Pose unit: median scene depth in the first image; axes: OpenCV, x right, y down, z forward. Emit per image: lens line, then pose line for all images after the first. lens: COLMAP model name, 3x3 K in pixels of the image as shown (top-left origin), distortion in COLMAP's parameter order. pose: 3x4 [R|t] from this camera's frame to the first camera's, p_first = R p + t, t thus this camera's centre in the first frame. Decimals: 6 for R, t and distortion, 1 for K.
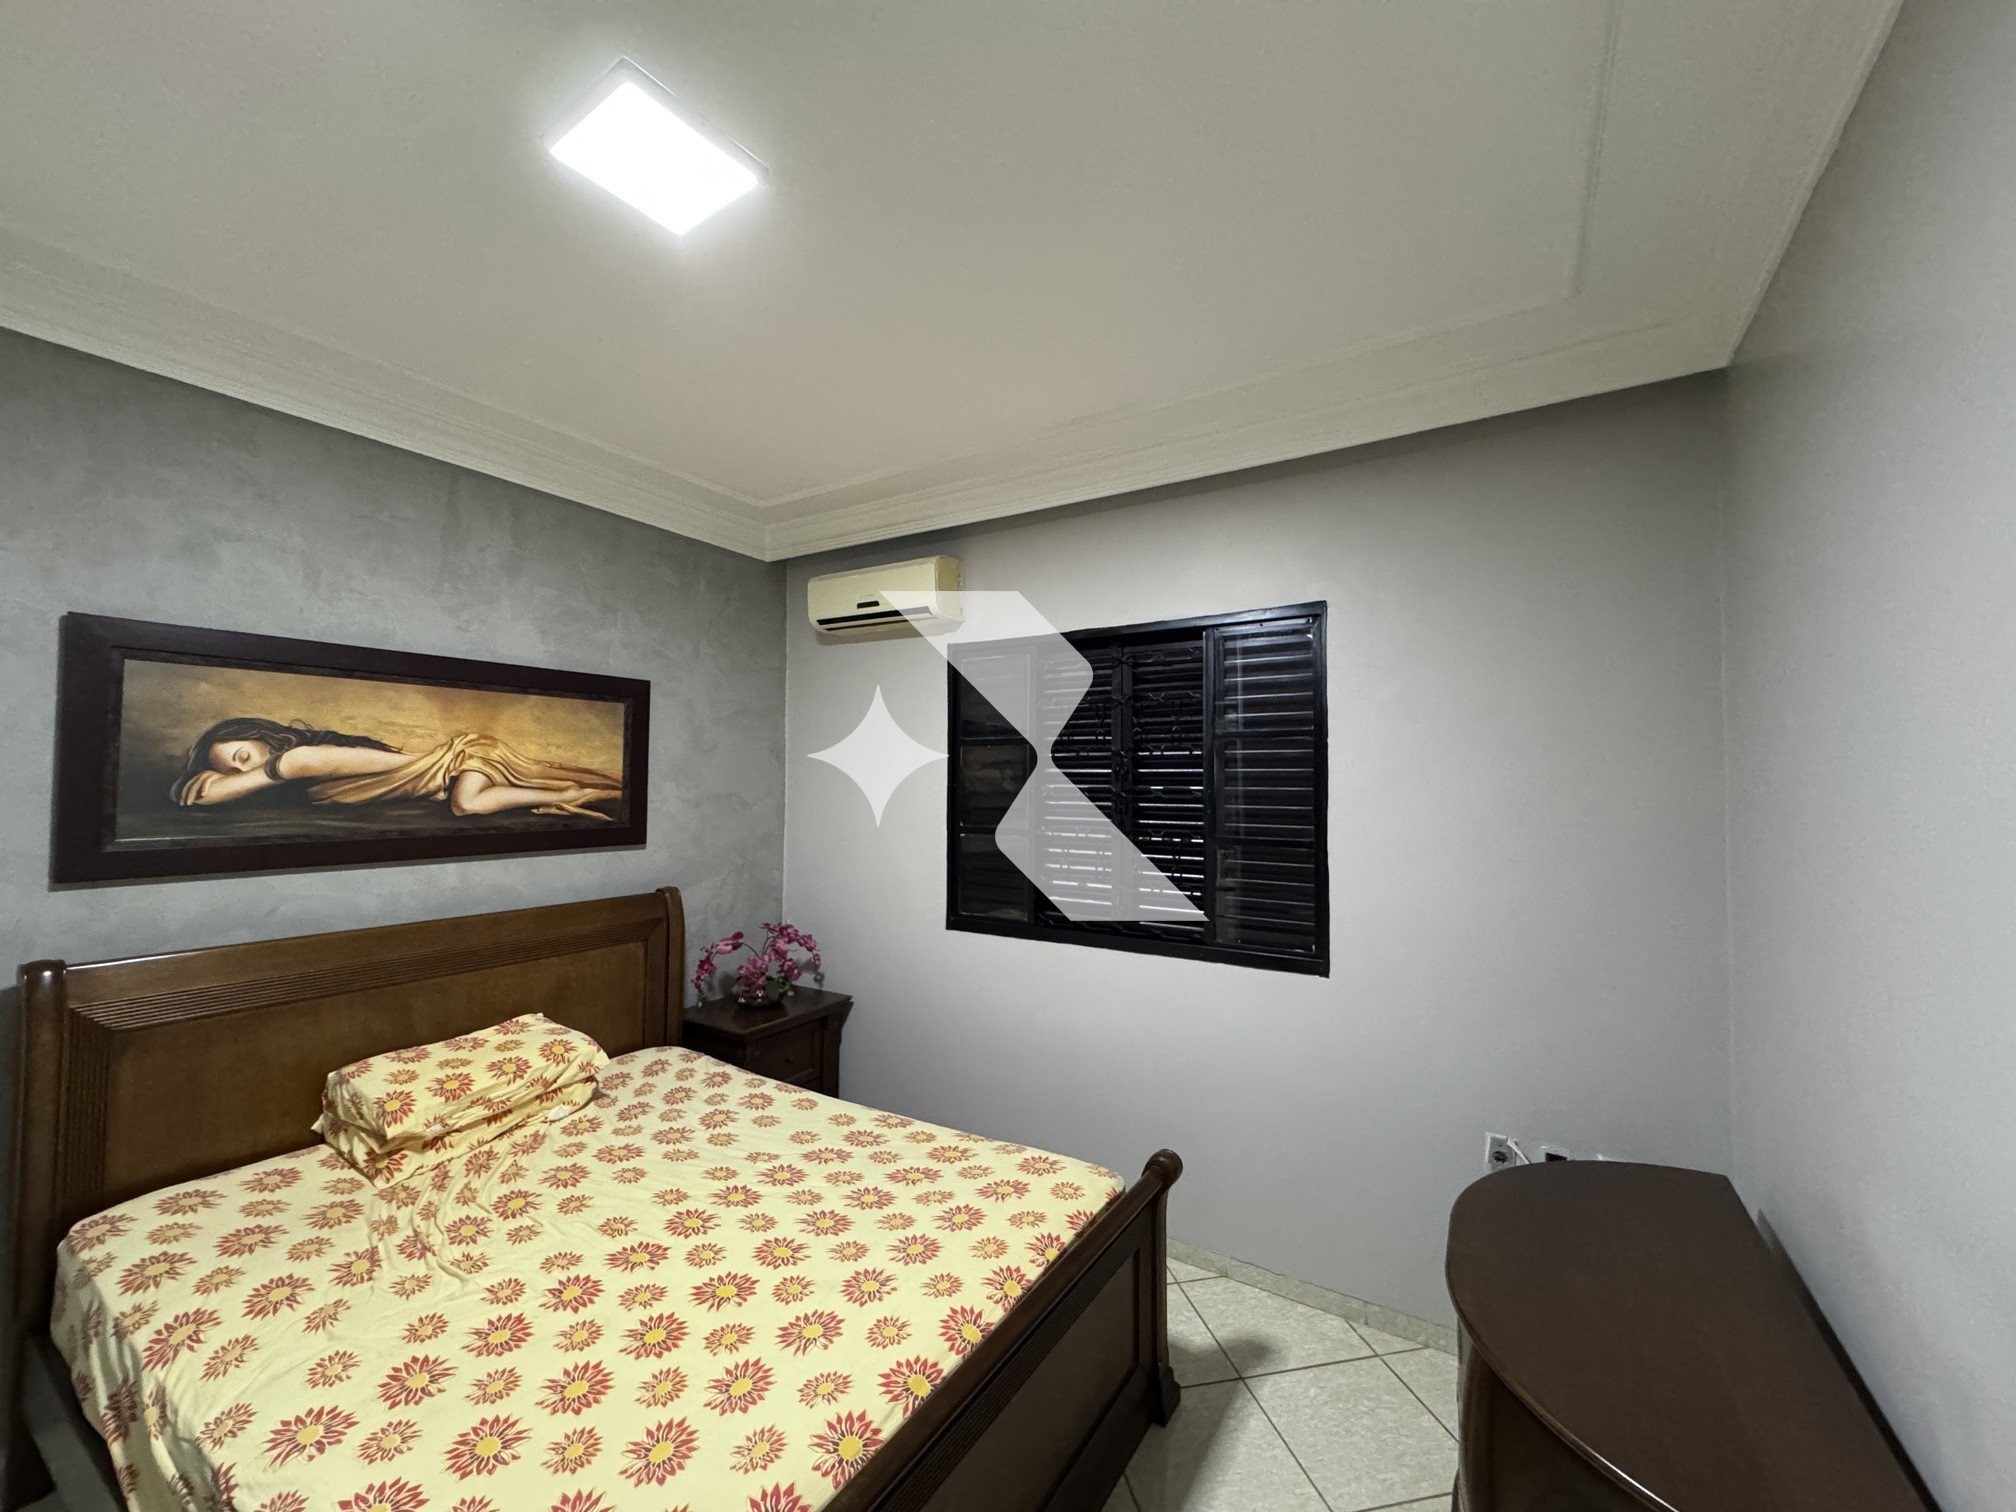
lens RADIAL K [[808.9, 0, 1009.4], [0, 808.9, 754.3], [0, 0, 1]] dist [-0.002451, 0.000128]
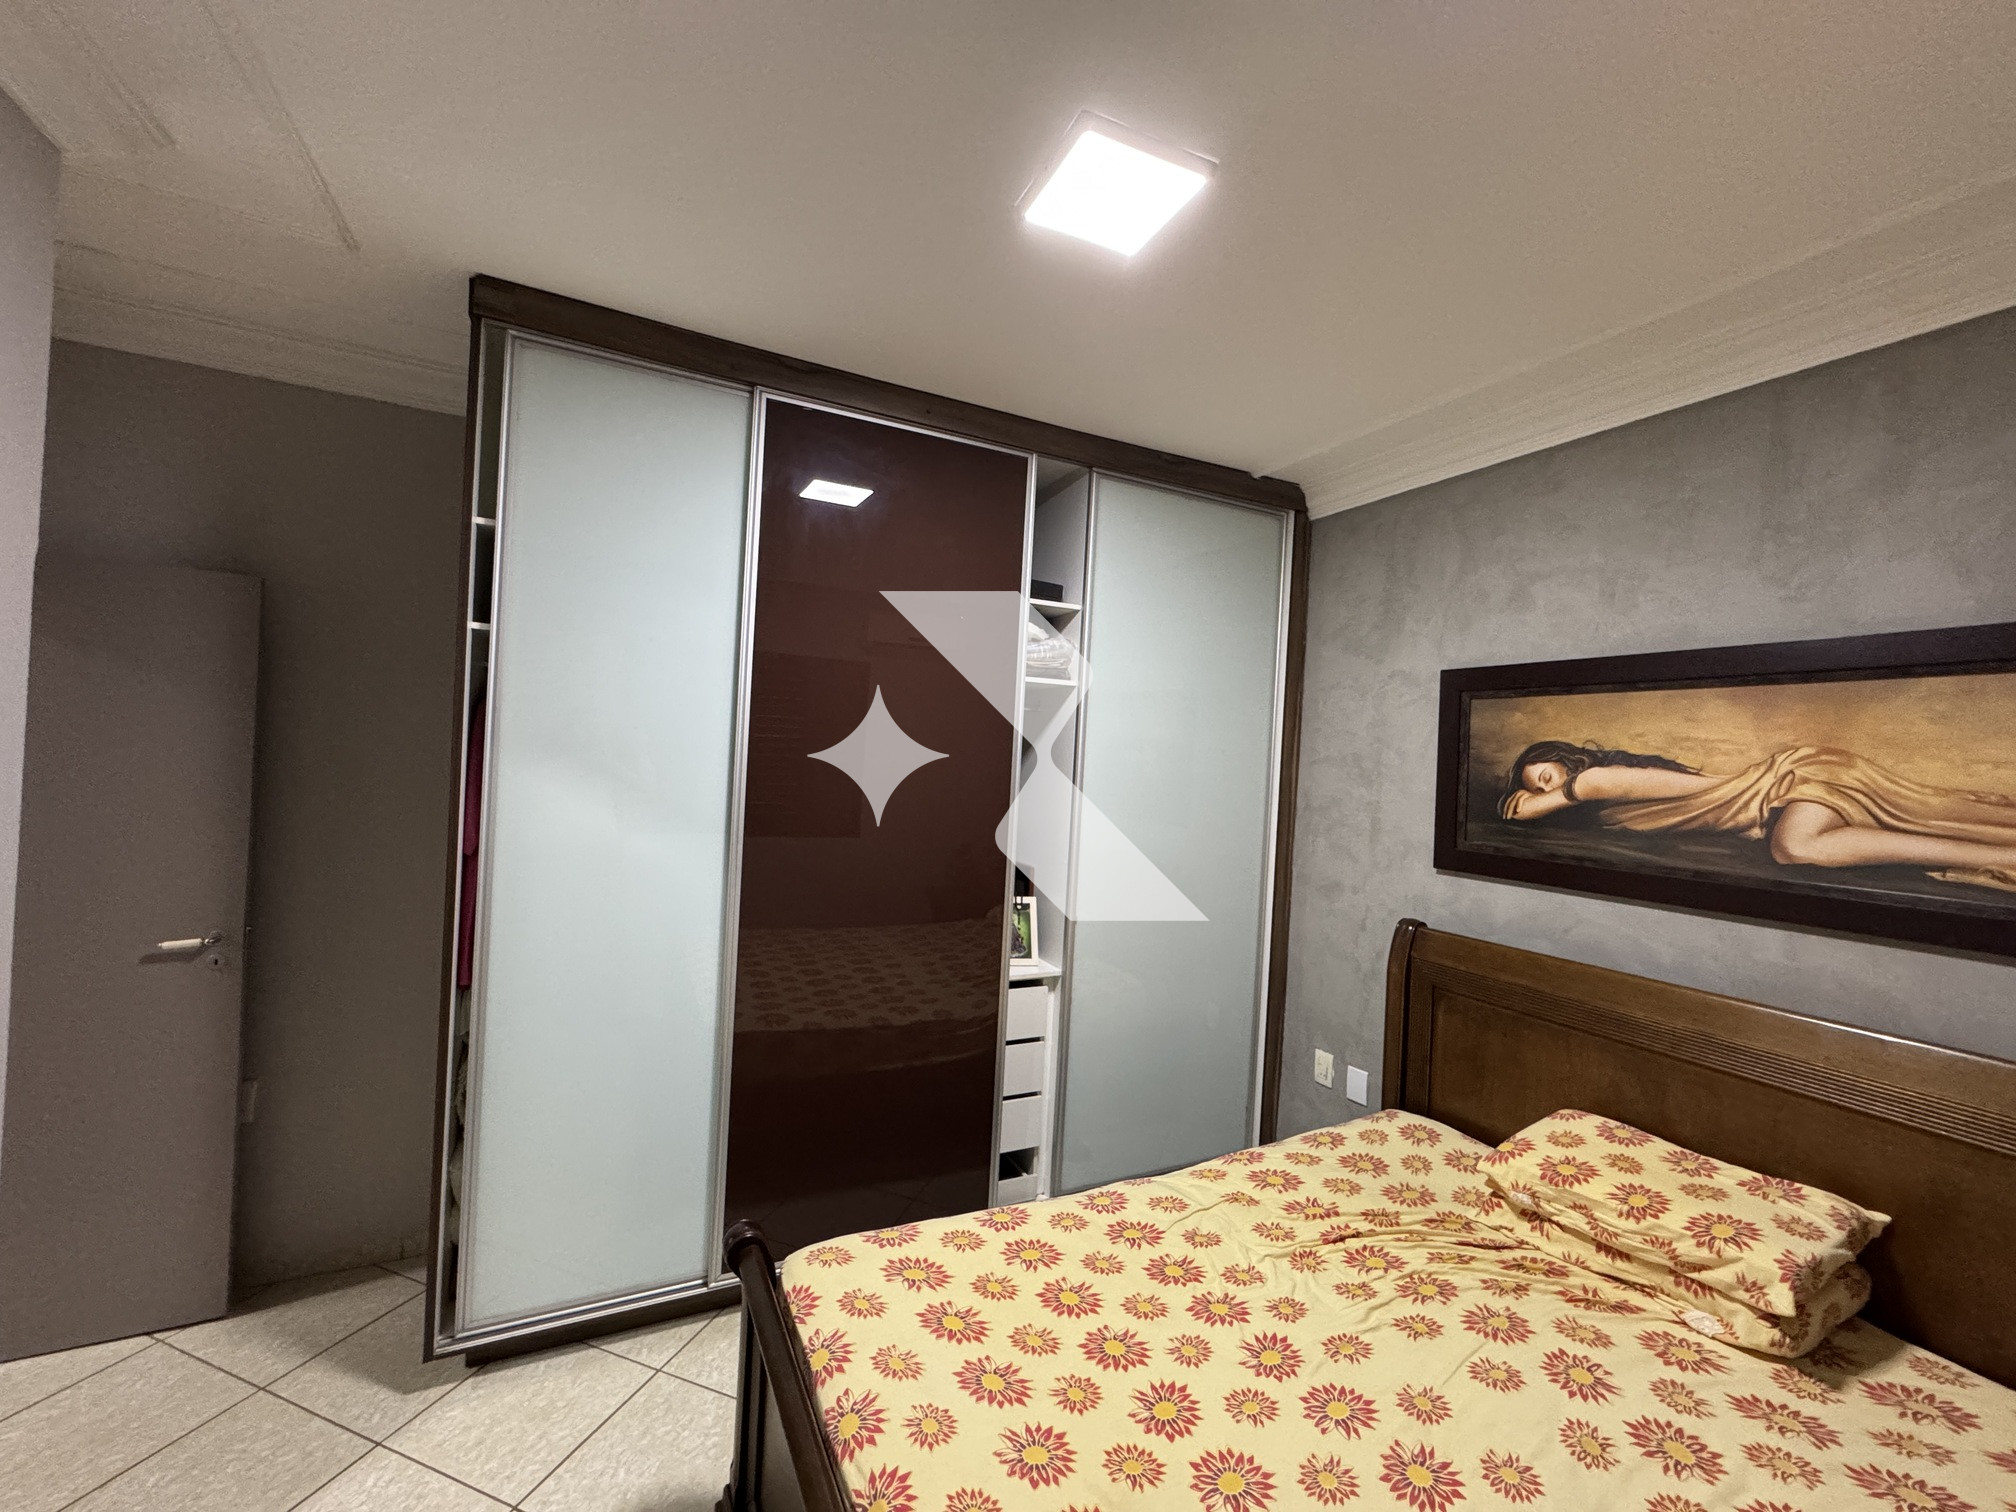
lens RADIAL K [[808.9, 0, 1009.4], [0, 808.9, 754.3], [0, 0, 1]] dist [-0.002451, 0.000128]
pose [[-0.518283, -0.039294, -0.854306, 0.334973], [-0.025366, 0.999211, -0.030570, 0.022944], [0.854833, 0.005827, -0.518870, 0.946746]]
